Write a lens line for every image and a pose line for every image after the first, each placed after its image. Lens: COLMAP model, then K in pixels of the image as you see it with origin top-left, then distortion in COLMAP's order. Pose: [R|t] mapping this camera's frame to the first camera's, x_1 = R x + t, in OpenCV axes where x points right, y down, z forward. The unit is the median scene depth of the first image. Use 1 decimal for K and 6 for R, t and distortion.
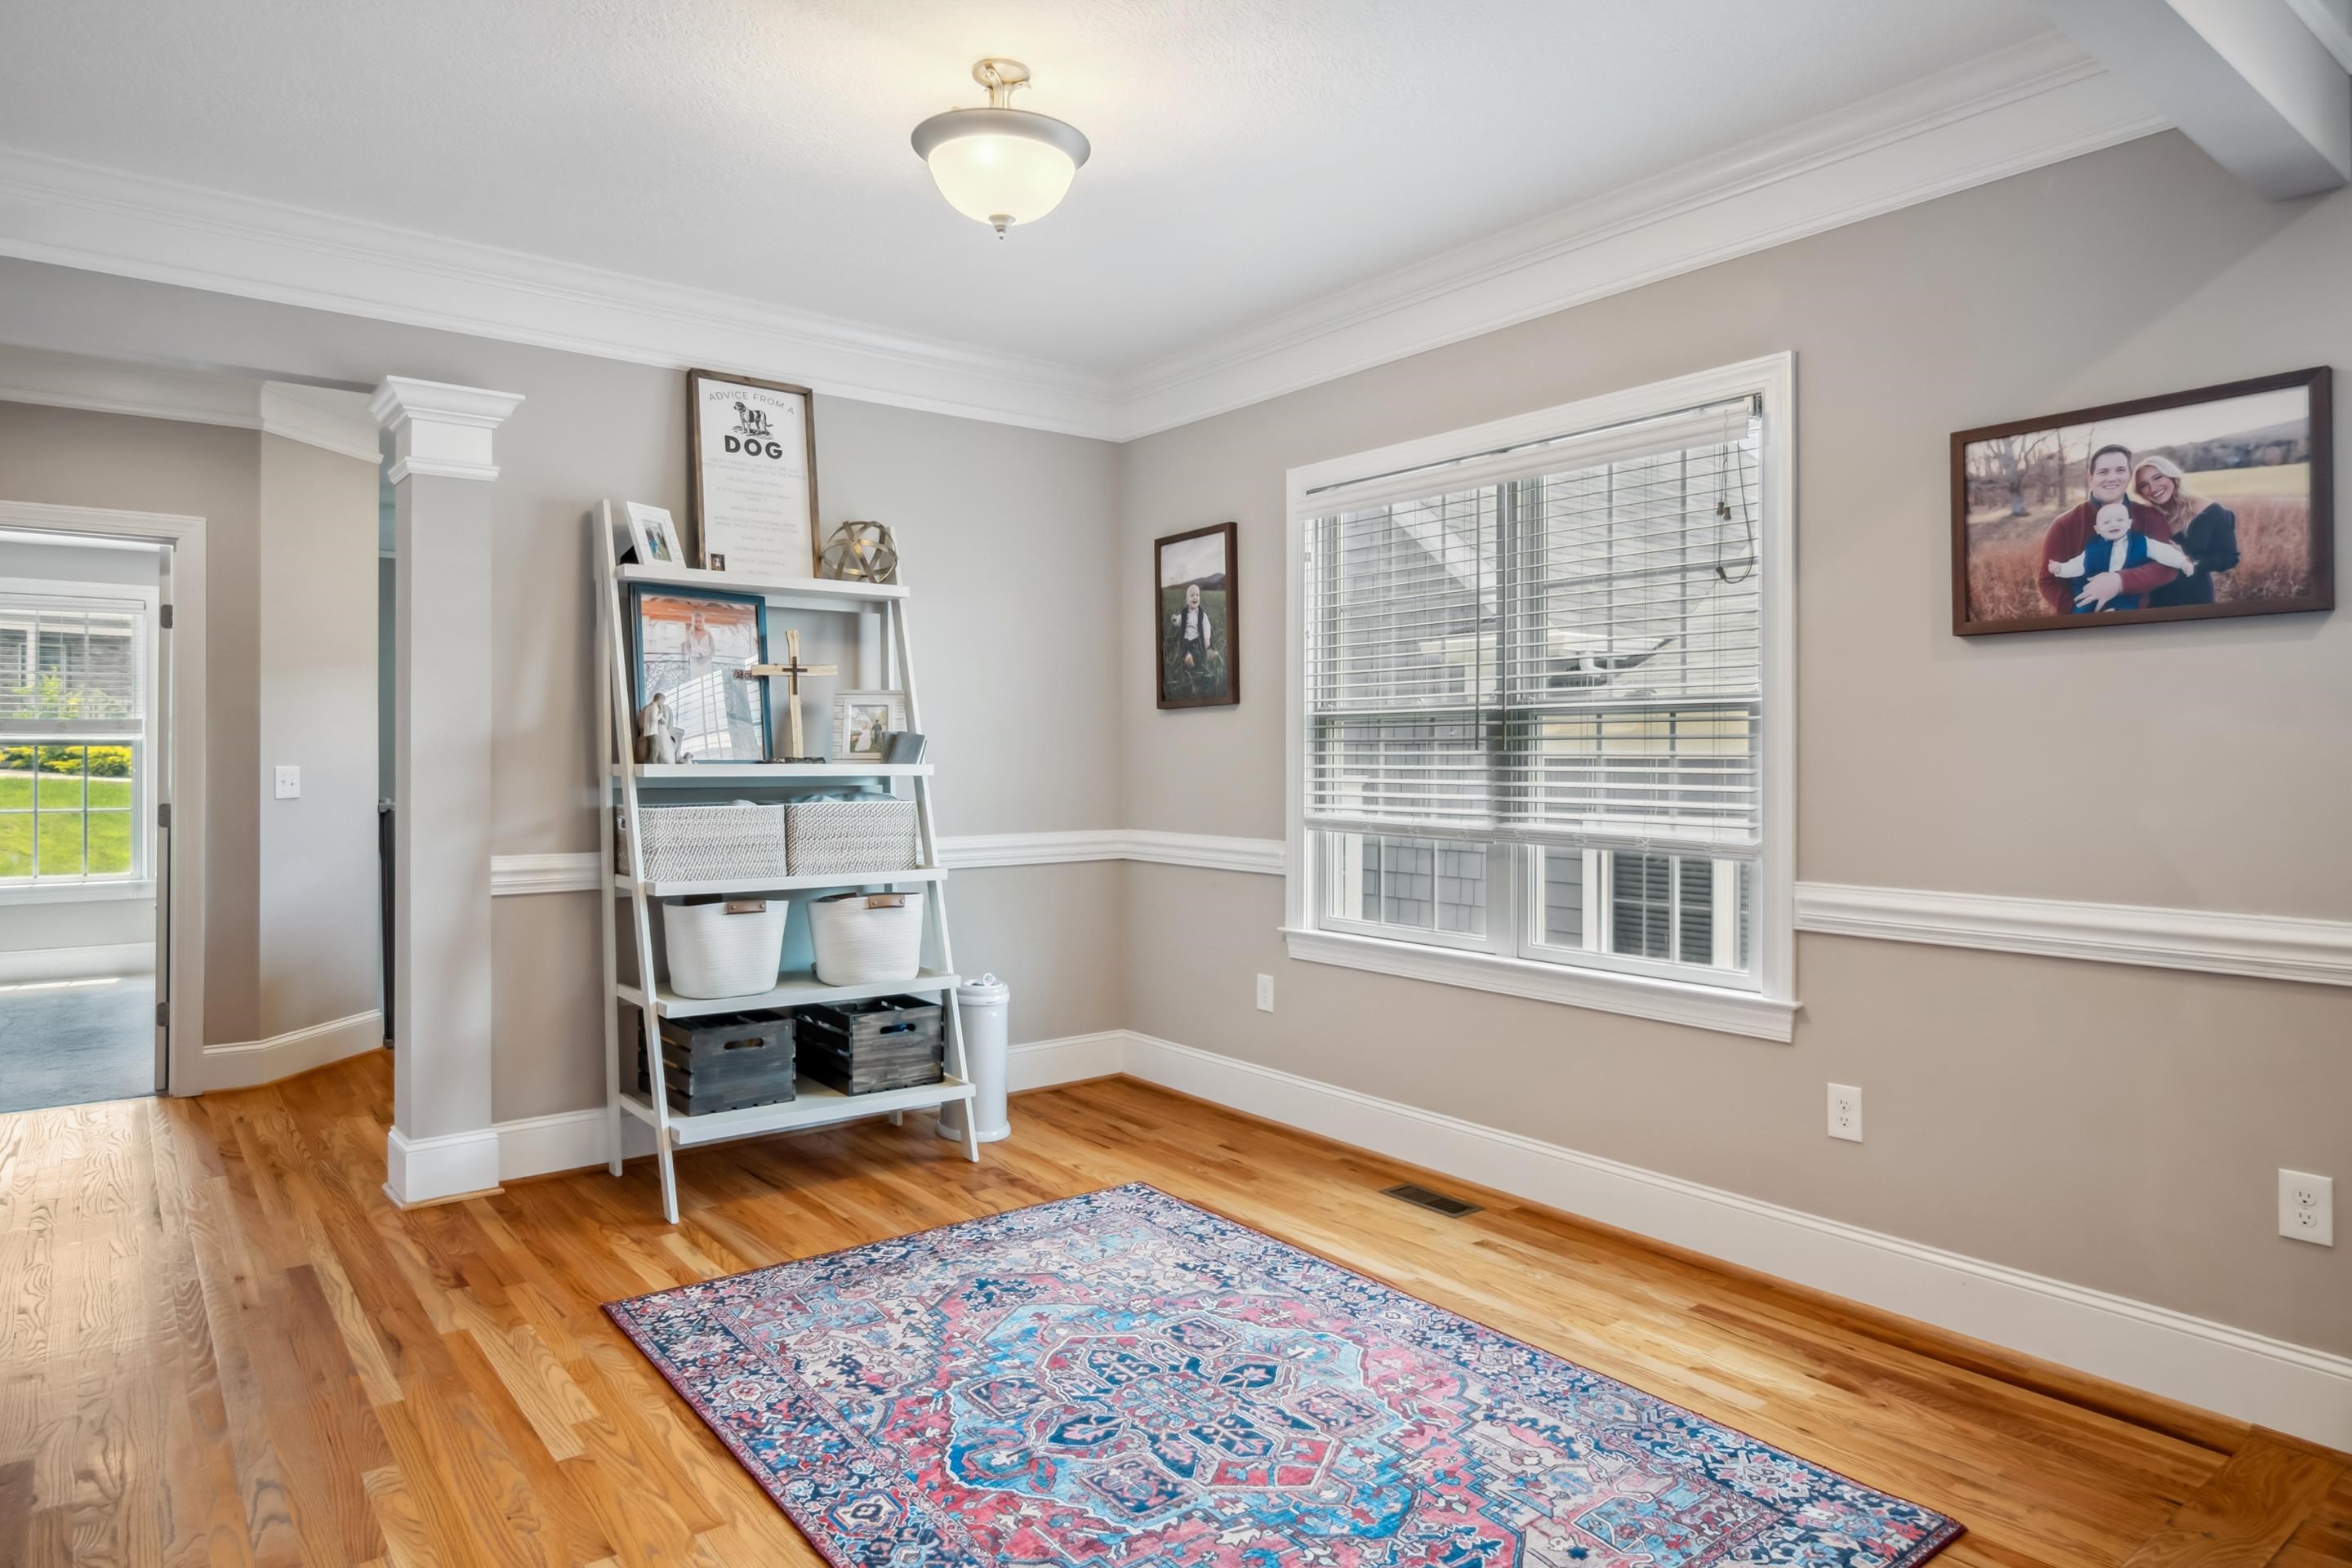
lens RADIAL K [[1375.4, 0, 1170.0], [0, 1375.4, 728.6], [0, 0, 1]] dist [-0.000634, -0.001554]
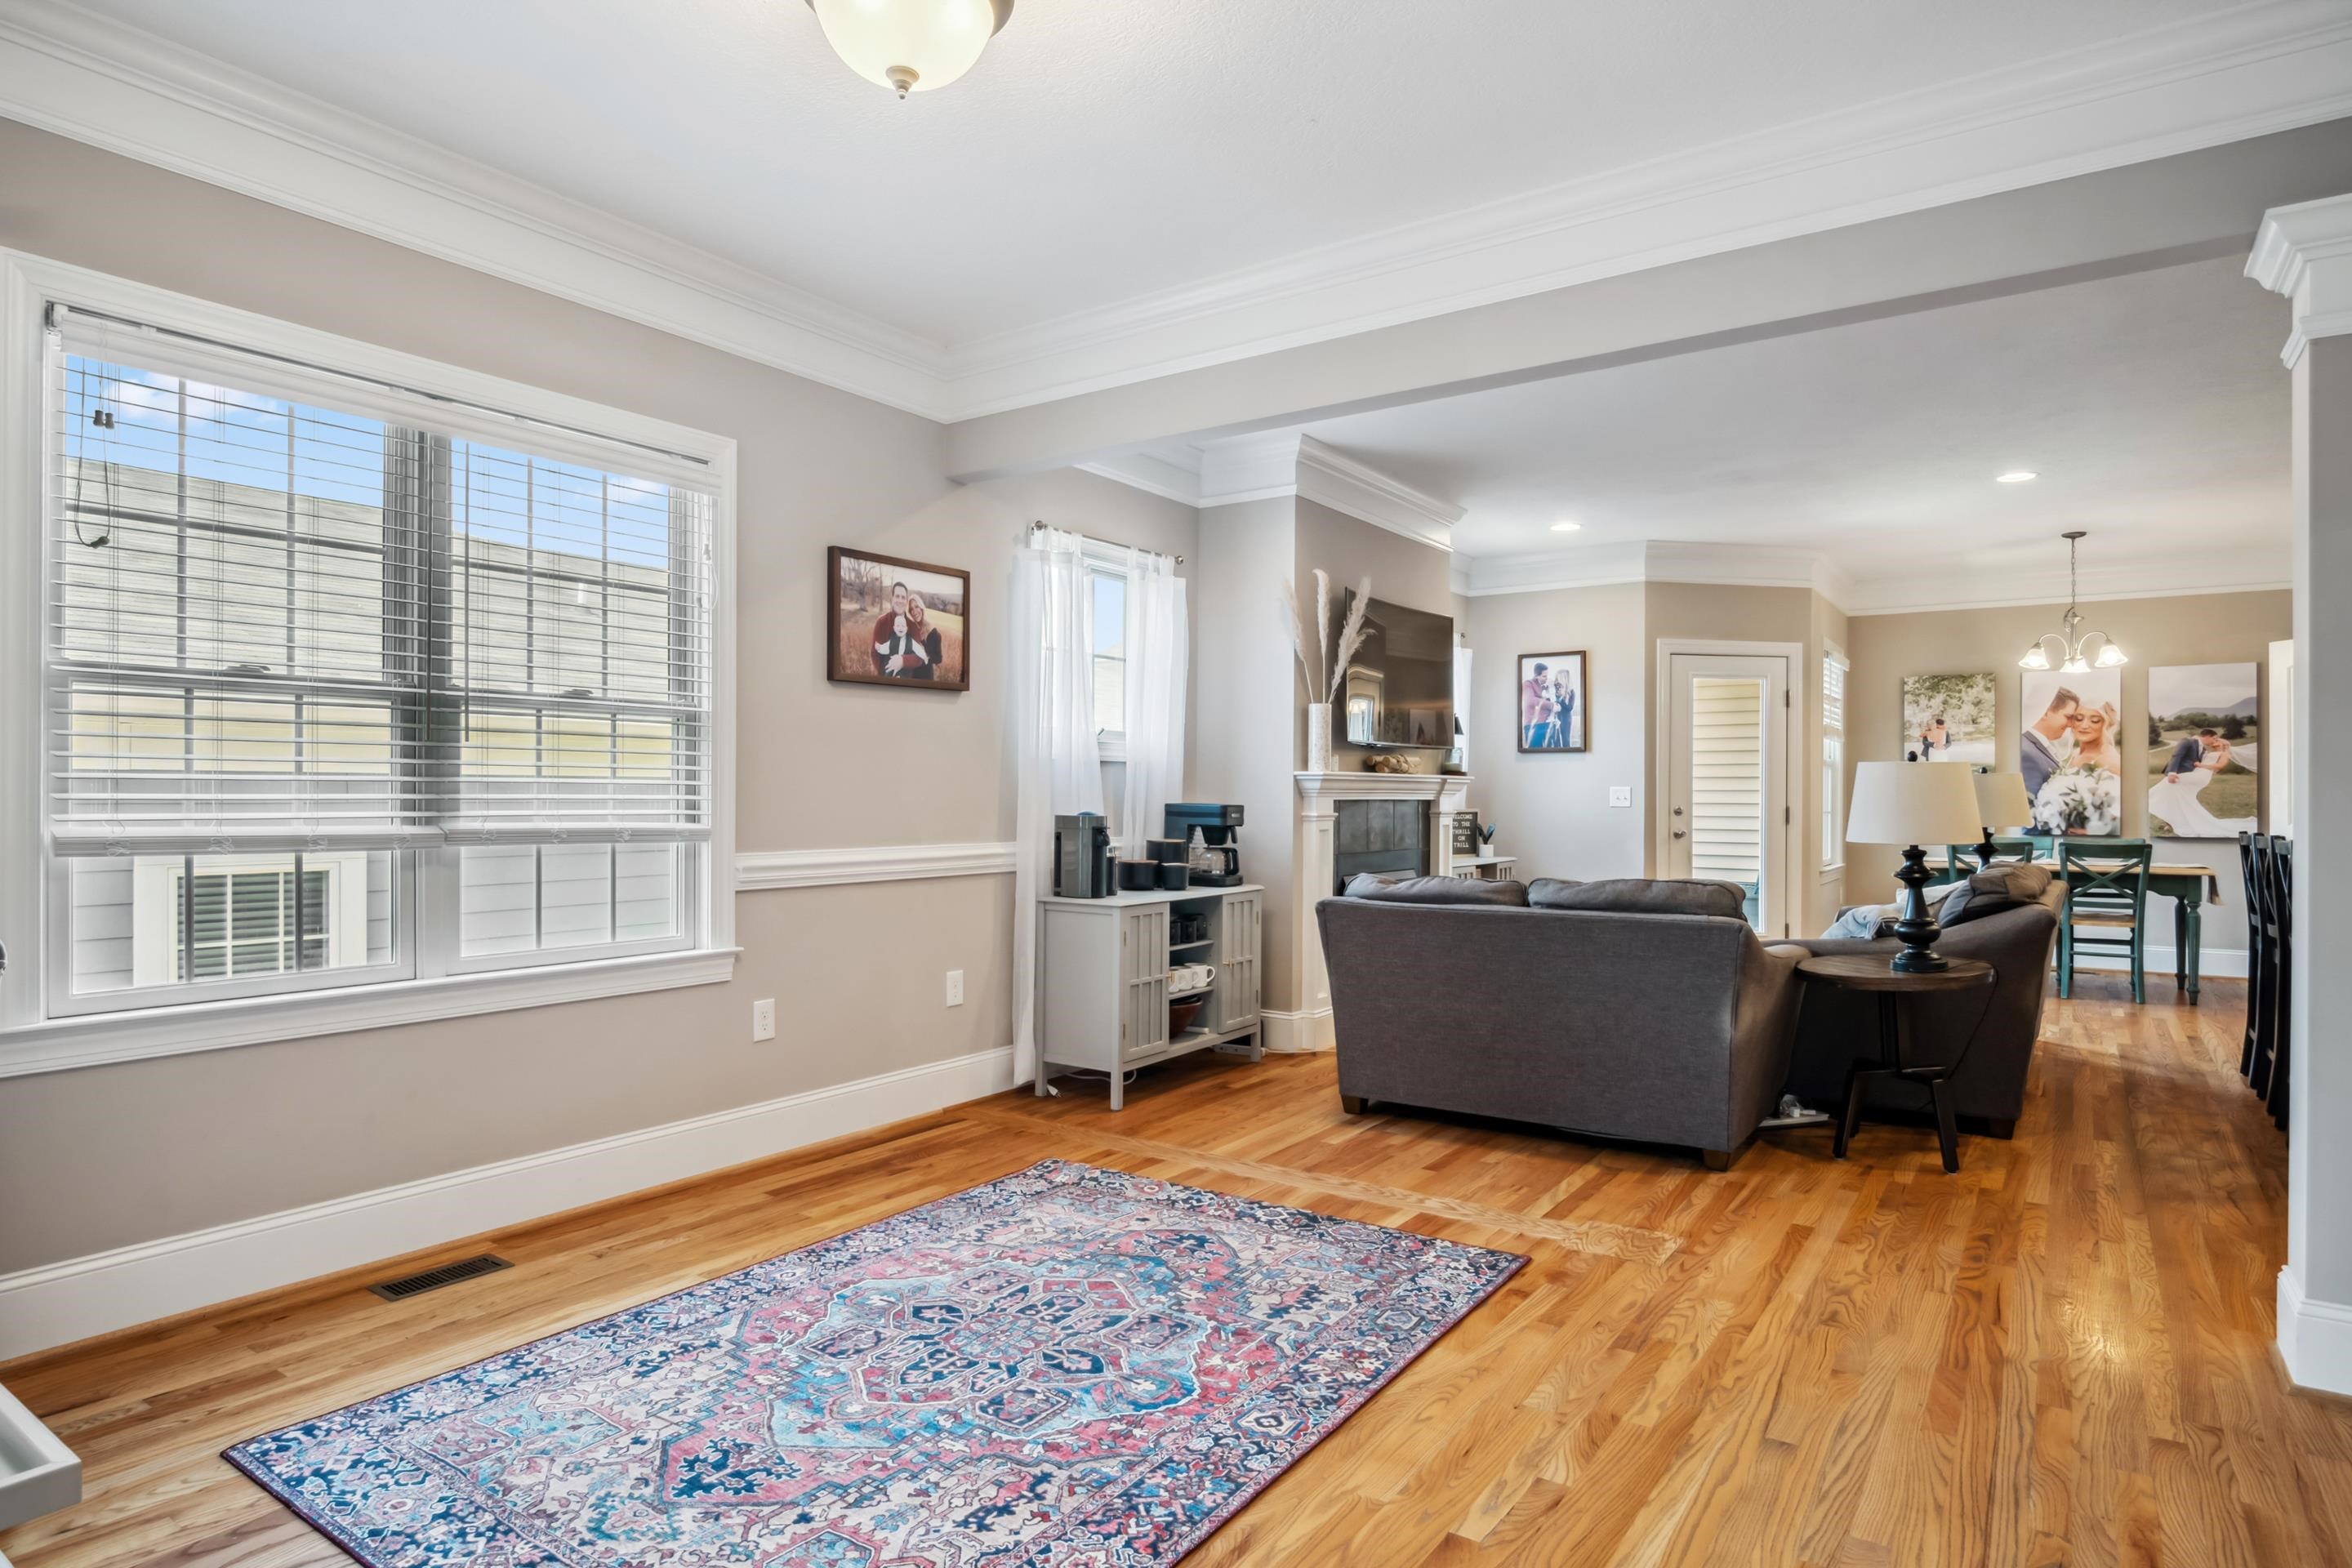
lens RADIAL K [[1300.8, 0, 1136.2], [0, 1300.8, 798.6], [0, 0, 1]] dist [-0.019504, -0.001583]
pose [[-0.288608, -0.005786, 0.957430, -0.697075], [-0.021421, 0.999770, -0.000415, 0.044820], [-0.957208, -0.020629, -0.288665, 0.835675]]
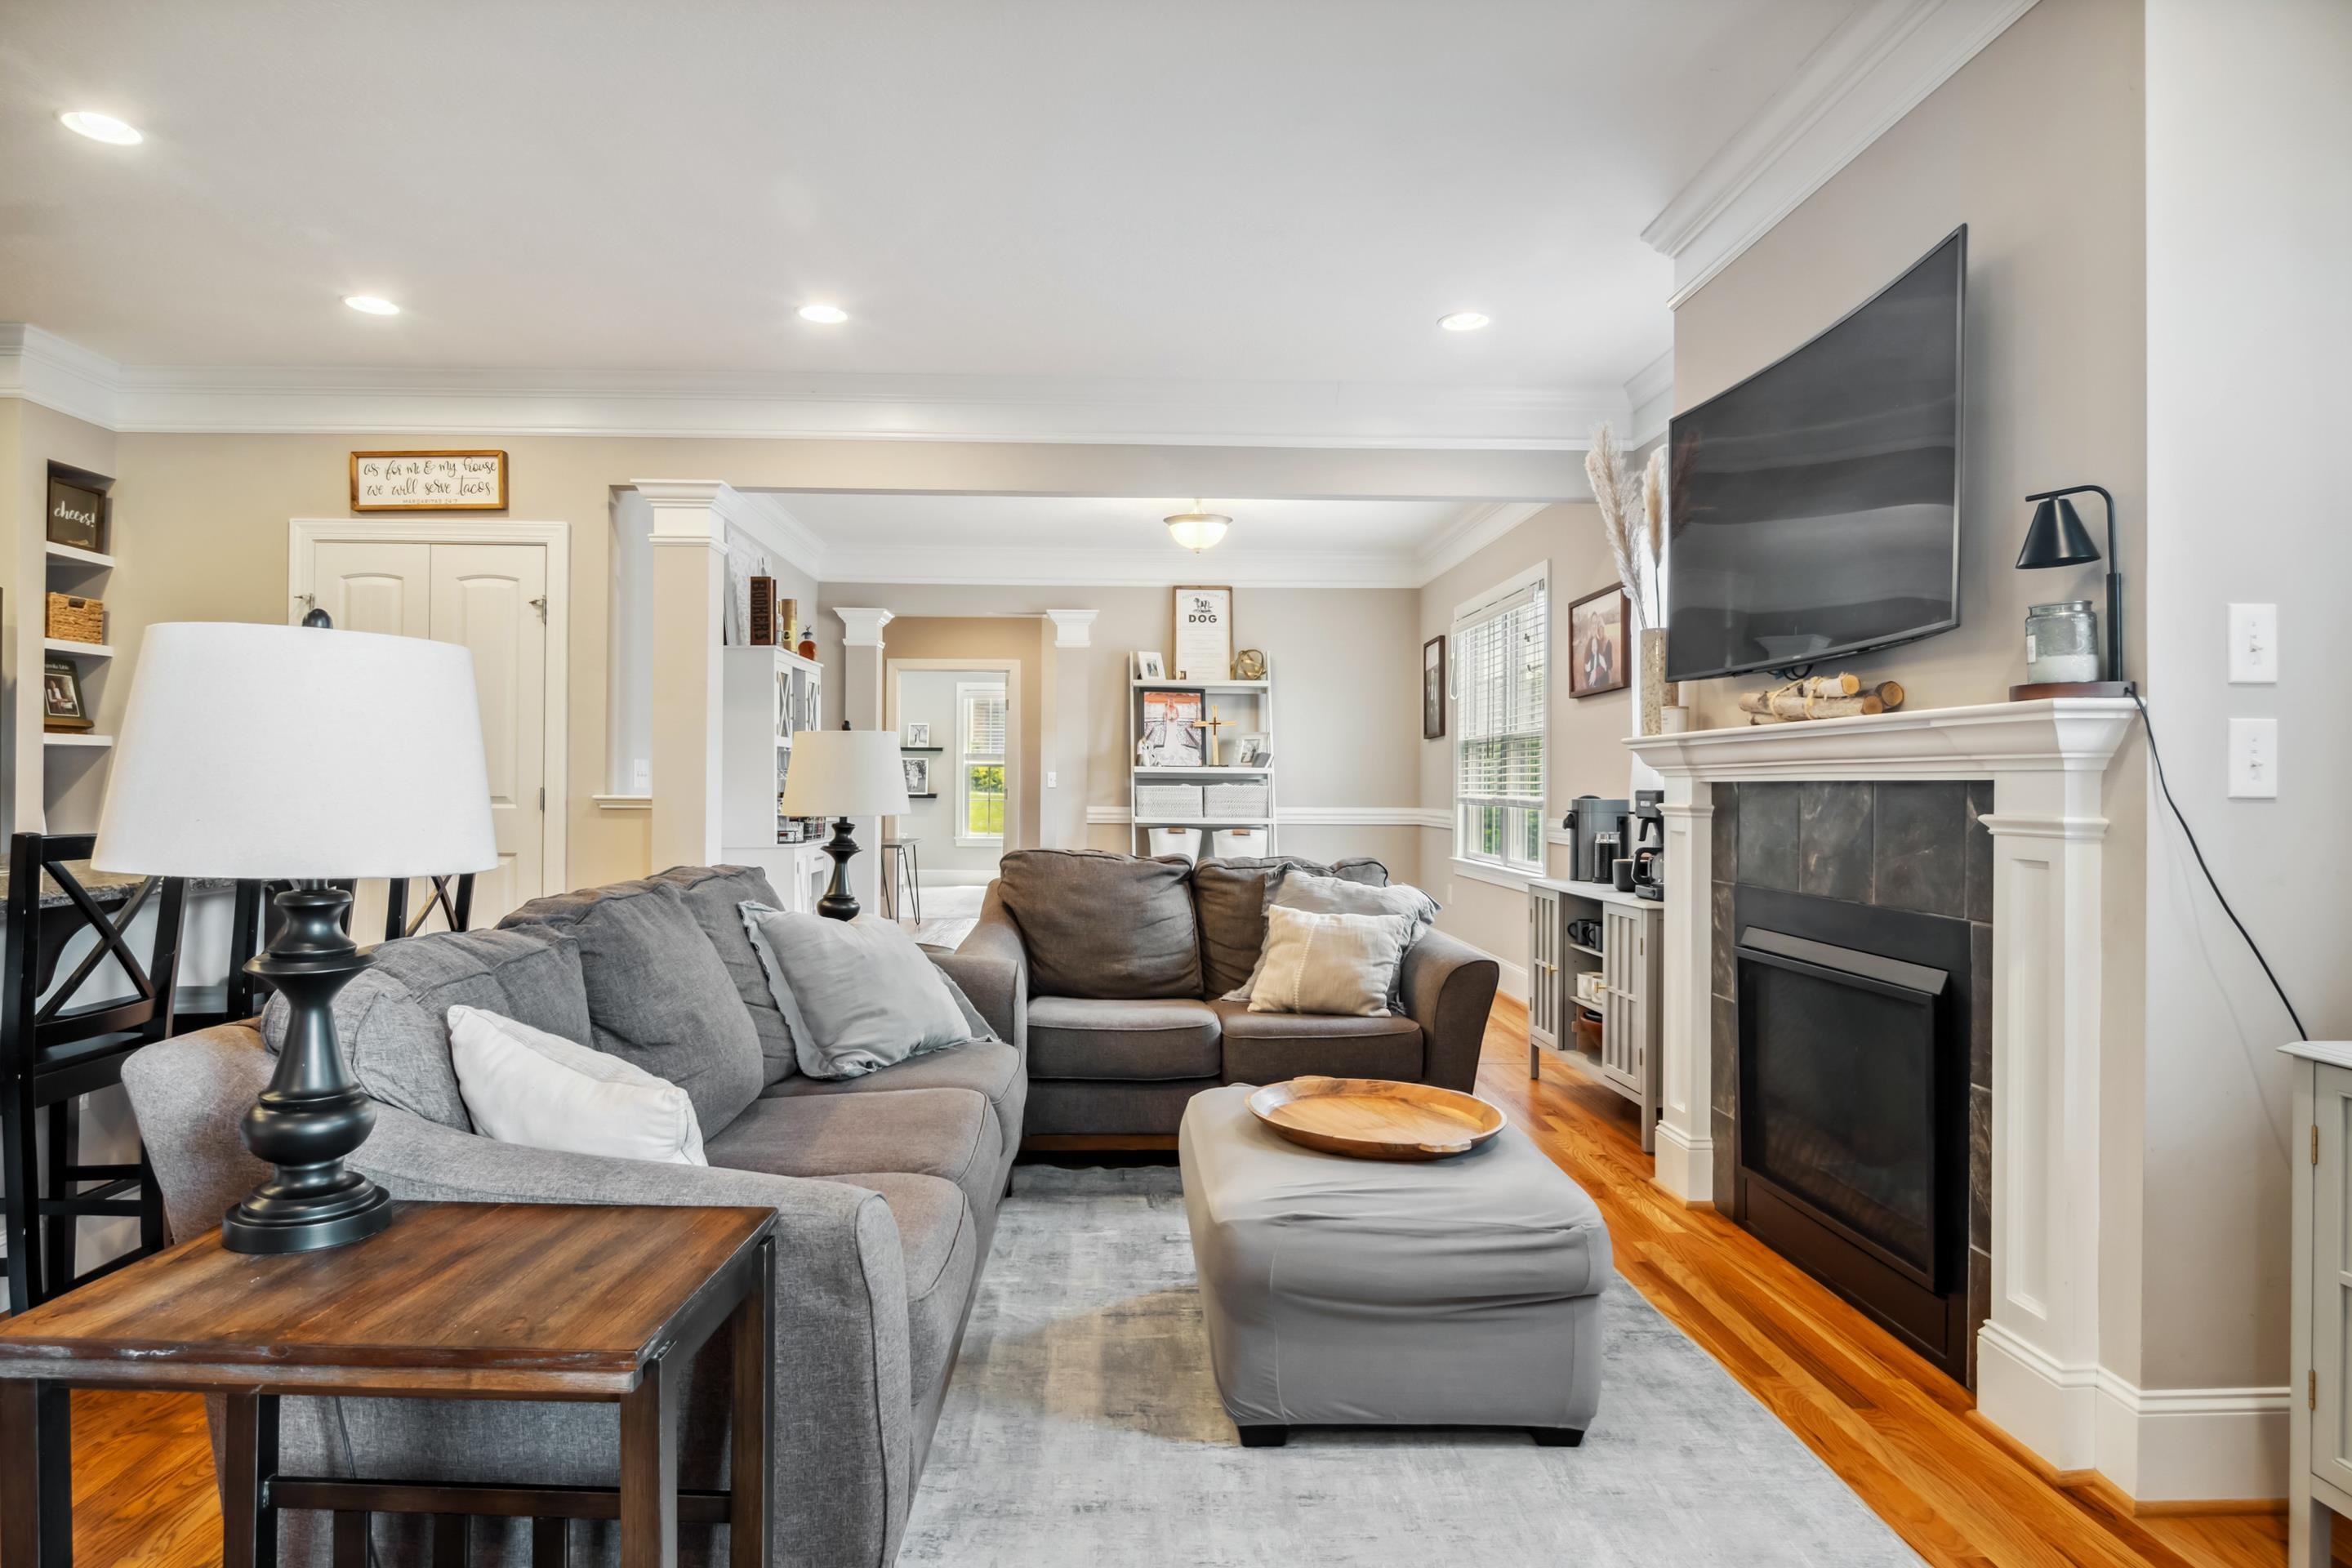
lens RADIAL K [[1322.5, 0, 1161.1], [0, 1322.5, 783.3], [0, 0, 1]] dist [-0.006157, -0.002798]
pose [[0.814613, 0.002330, -0.580001, 0.951976], [0.005249, 0.999921, 0.011389, 0.029225], [0.579982, -0.012323, 0.814536, -0.803231]]
